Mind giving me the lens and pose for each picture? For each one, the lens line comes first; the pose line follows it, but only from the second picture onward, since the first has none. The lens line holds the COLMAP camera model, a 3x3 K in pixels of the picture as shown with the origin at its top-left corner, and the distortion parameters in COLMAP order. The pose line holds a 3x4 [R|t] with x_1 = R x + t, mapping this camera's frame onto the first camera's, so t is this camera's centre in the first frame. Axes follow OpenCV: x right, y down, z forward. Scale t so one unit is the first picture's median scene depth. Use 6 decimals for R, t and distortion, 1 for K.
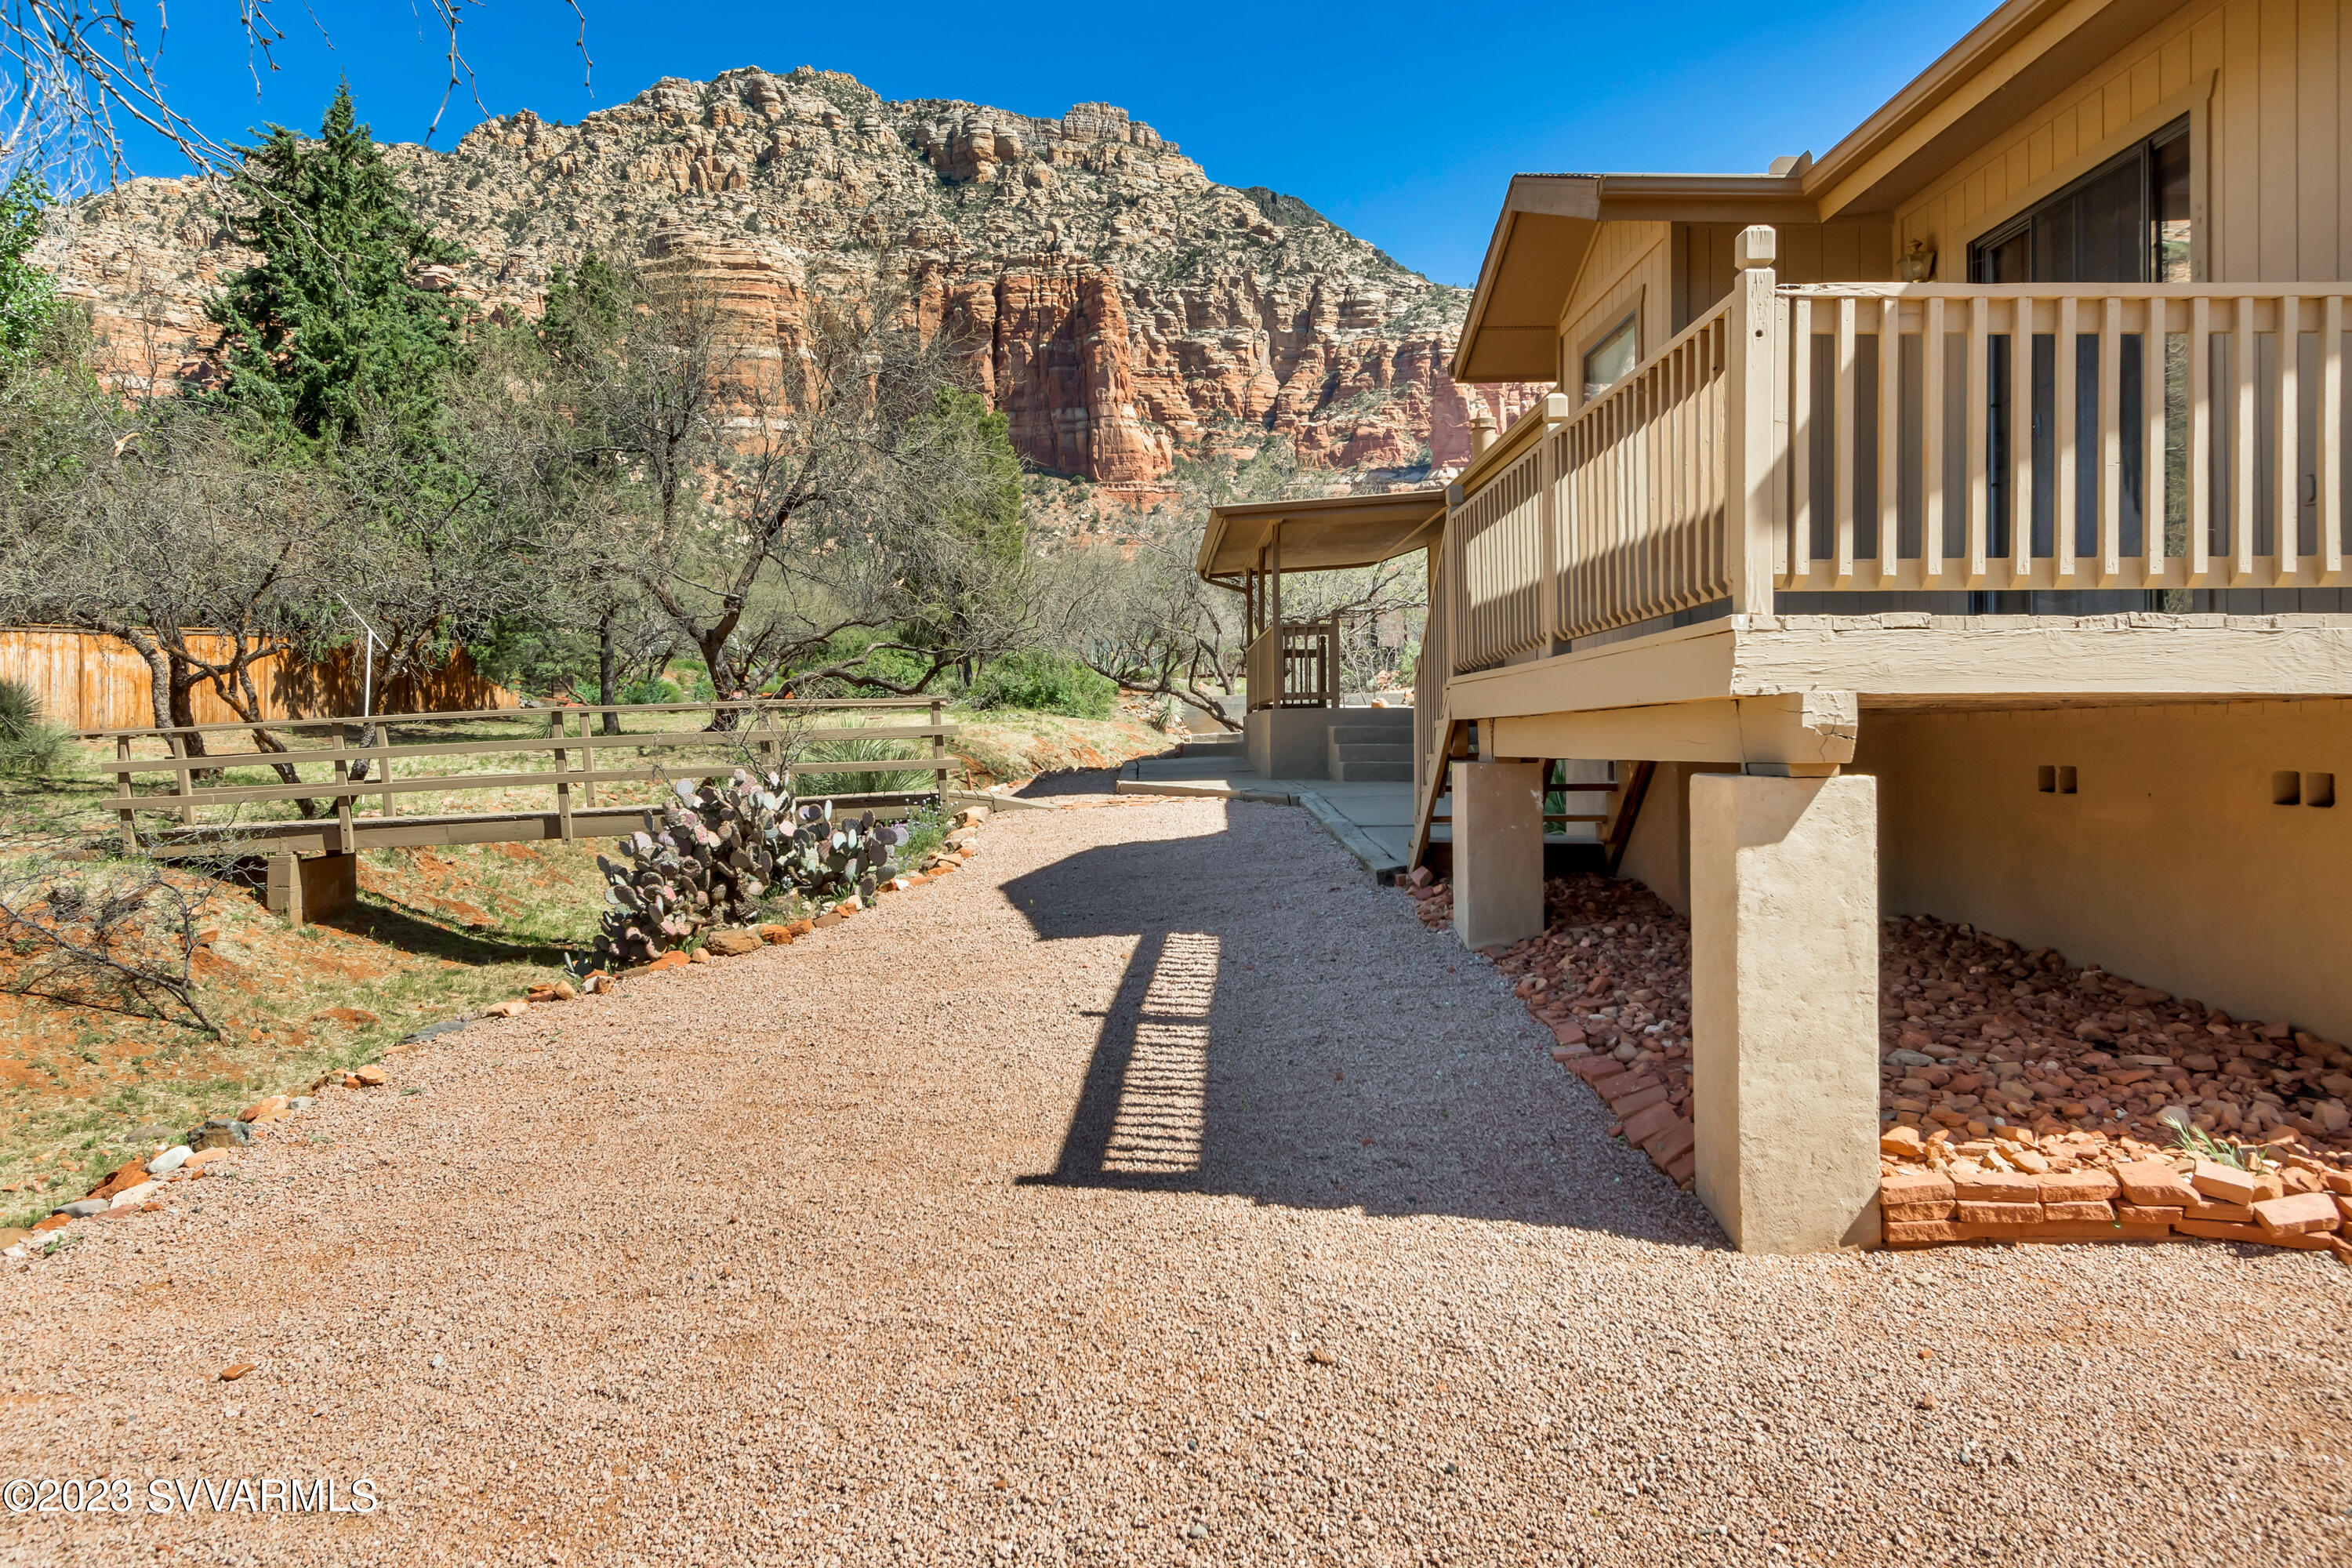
lens RADIAL K [[1689.4, 0, 1176.6], [0, 1689.4, 747.2], [0, 0, 1]] dist [0.014412, -0.007886]
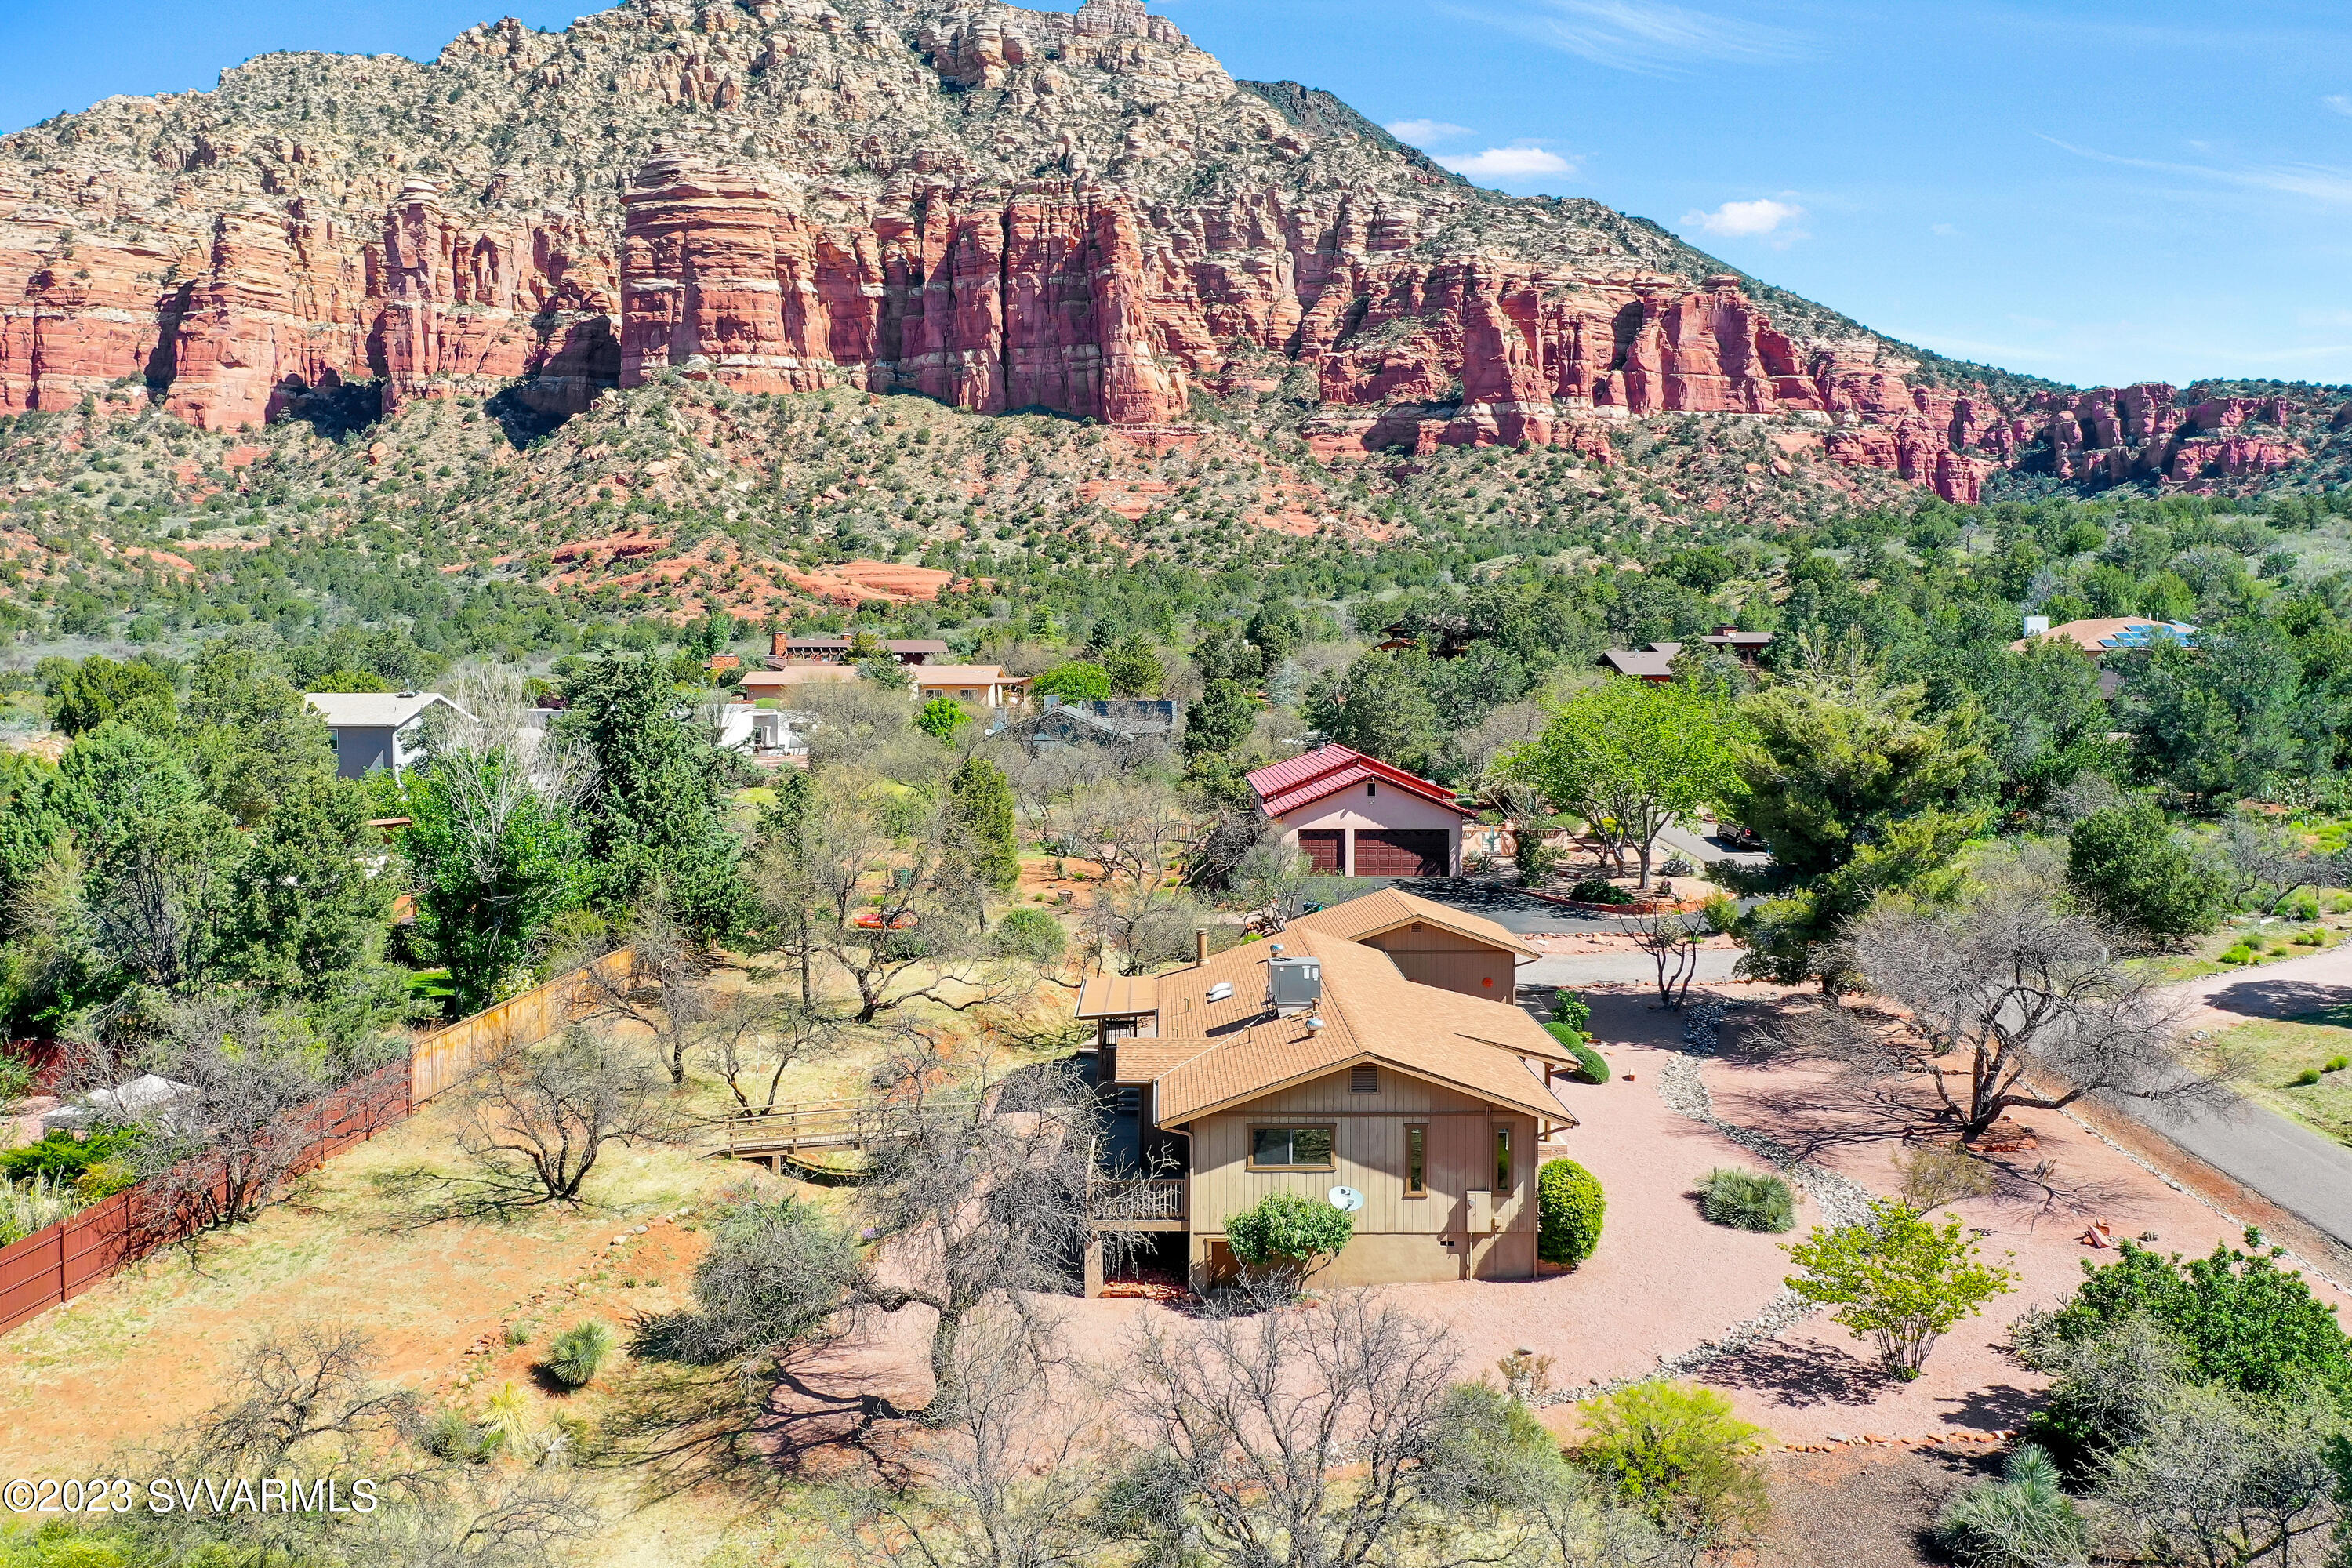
lens RADIAL K [[1823.6, 0, 1149.6], [0, 1823.6, 749.7], [0, 0, 1]] dist [-0.004719, 0.006077]
pose [[0.999638, 0.004135, -0.026596, 0.071669], [-0.003089, 0.999225, 0.039245, -0.223900], [0.026738, -0.039148, 0.998876, -0.639068]]
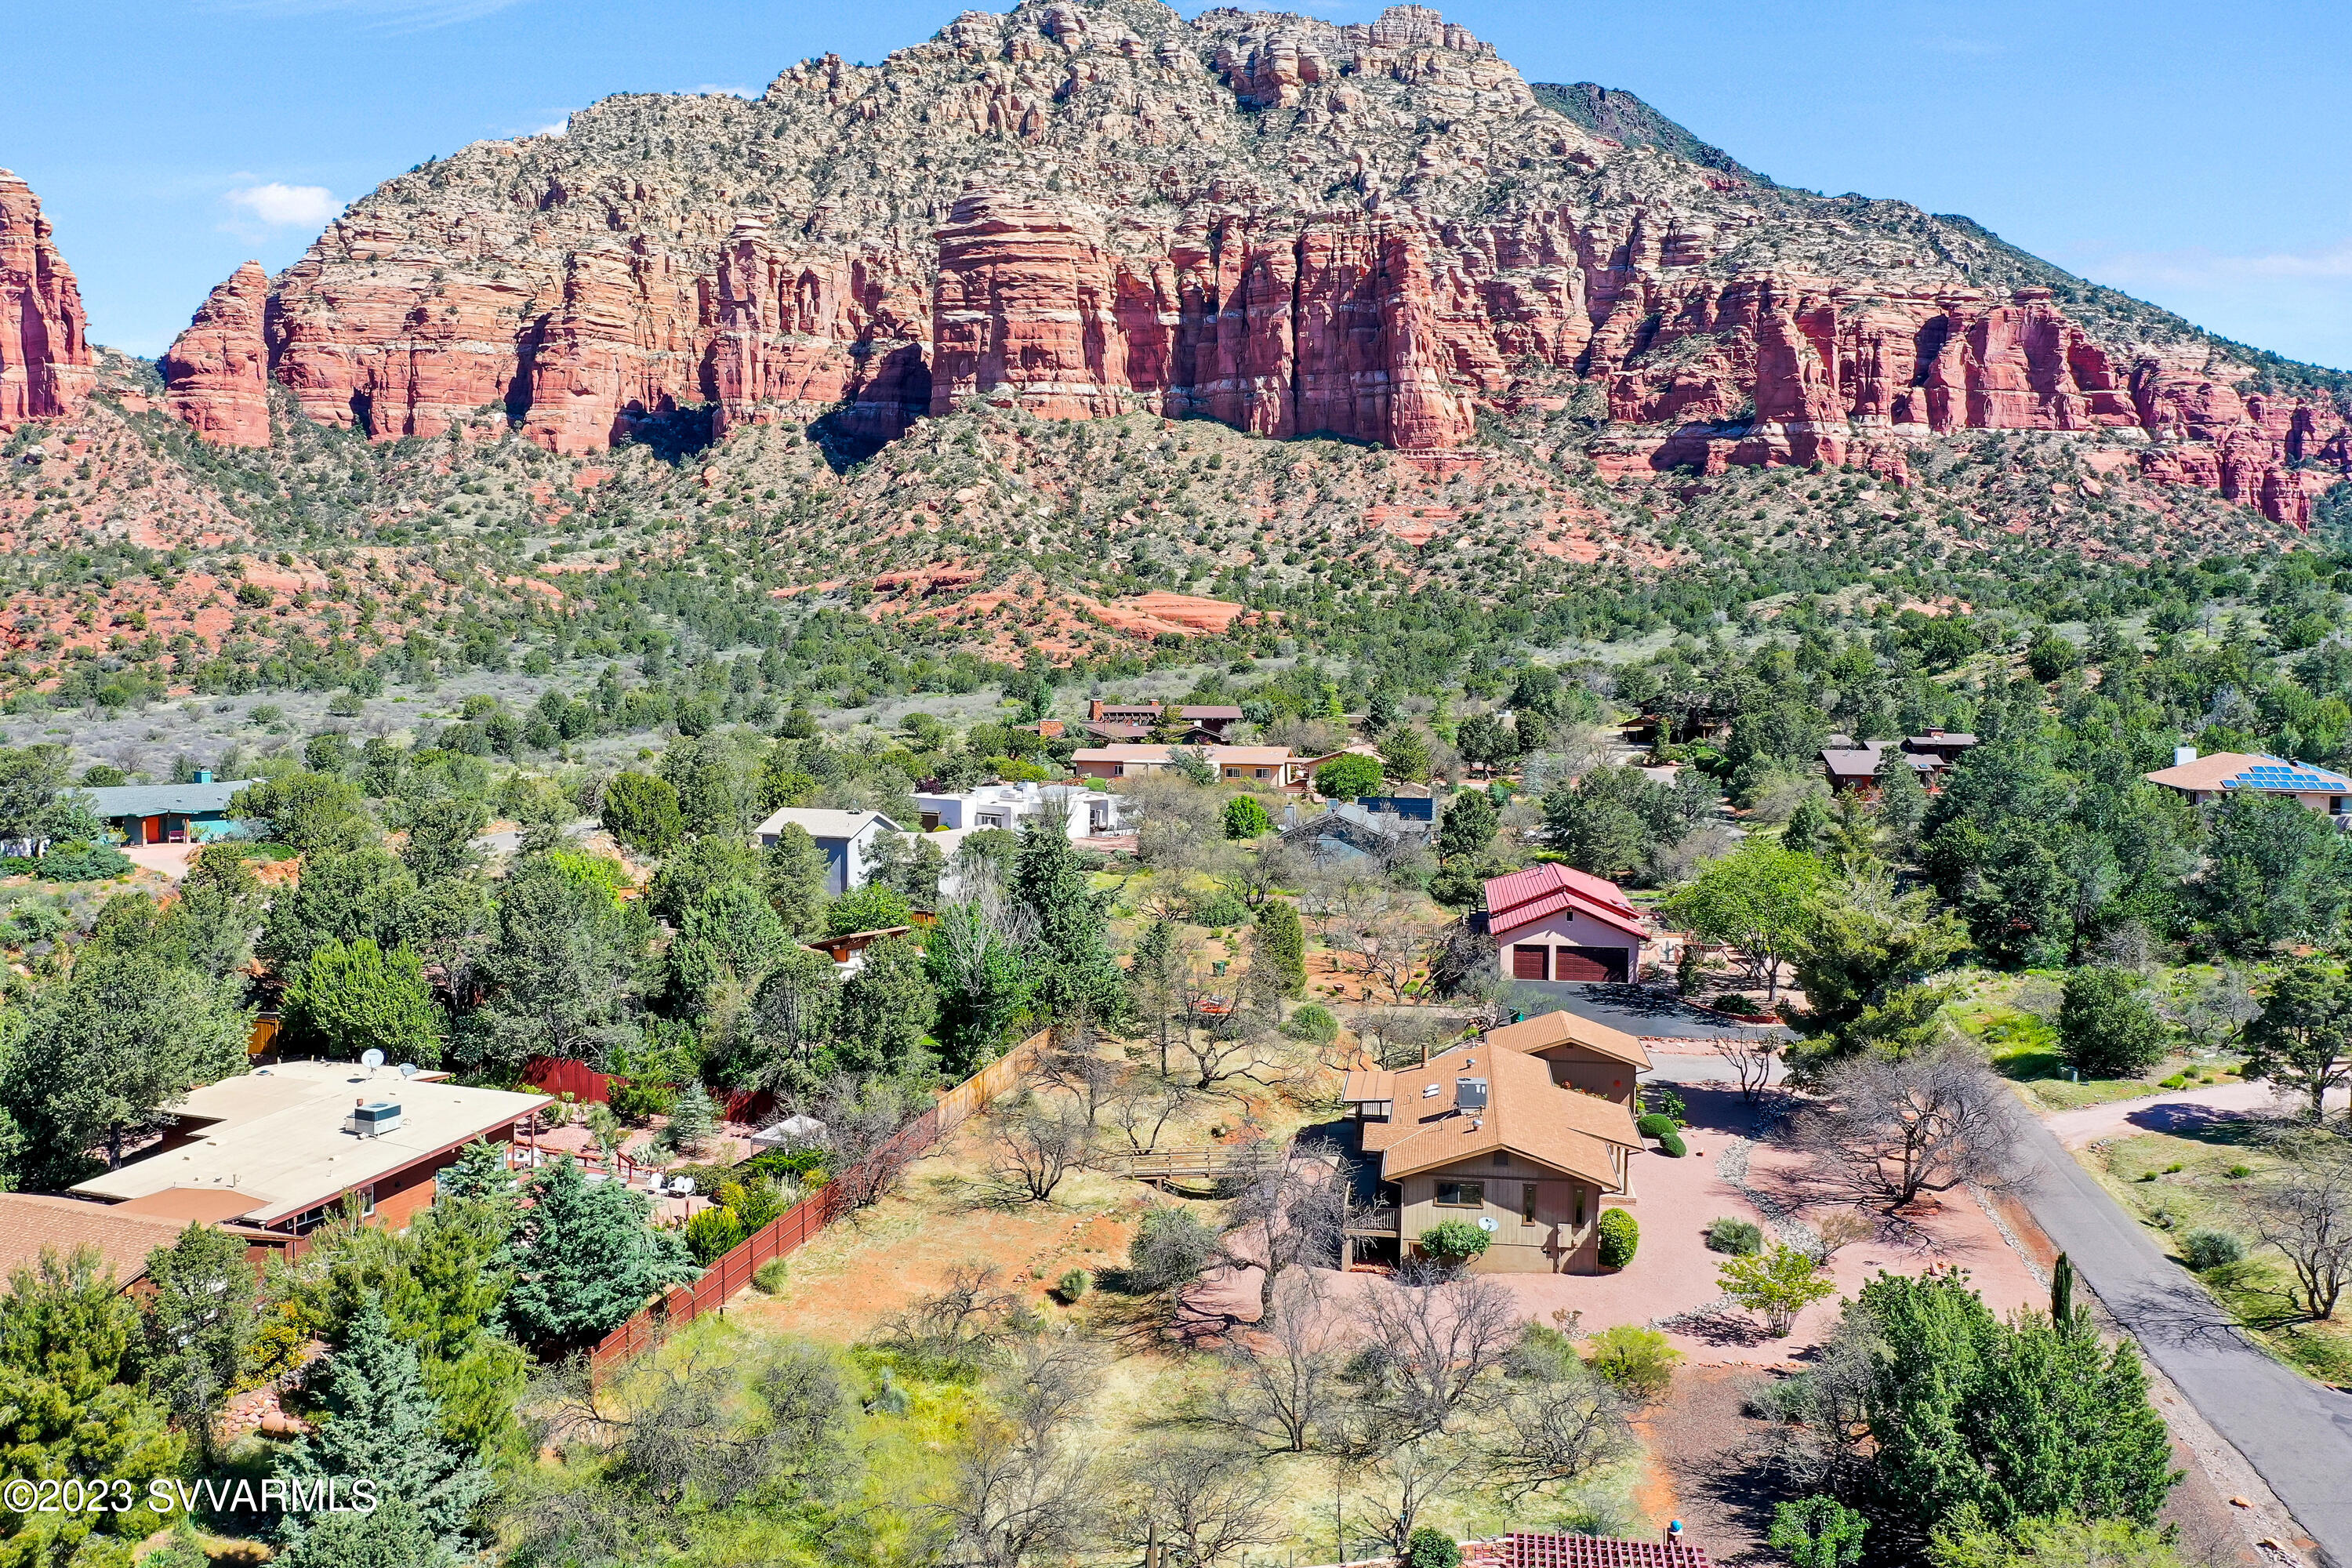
lens RADIAL K [[1823.6, 0, 1189.5], [0, 1823.6, 778.0], [0, 0, 1]] dist [-0.004719, 0.006077]
pose [[0.987120, 0.024647, -0.158071, 0.118569], [-0.015946, 0.998299, 0.056081, -0.405438], [0.159184, -0.052838, 0.985834, -1.221856]]
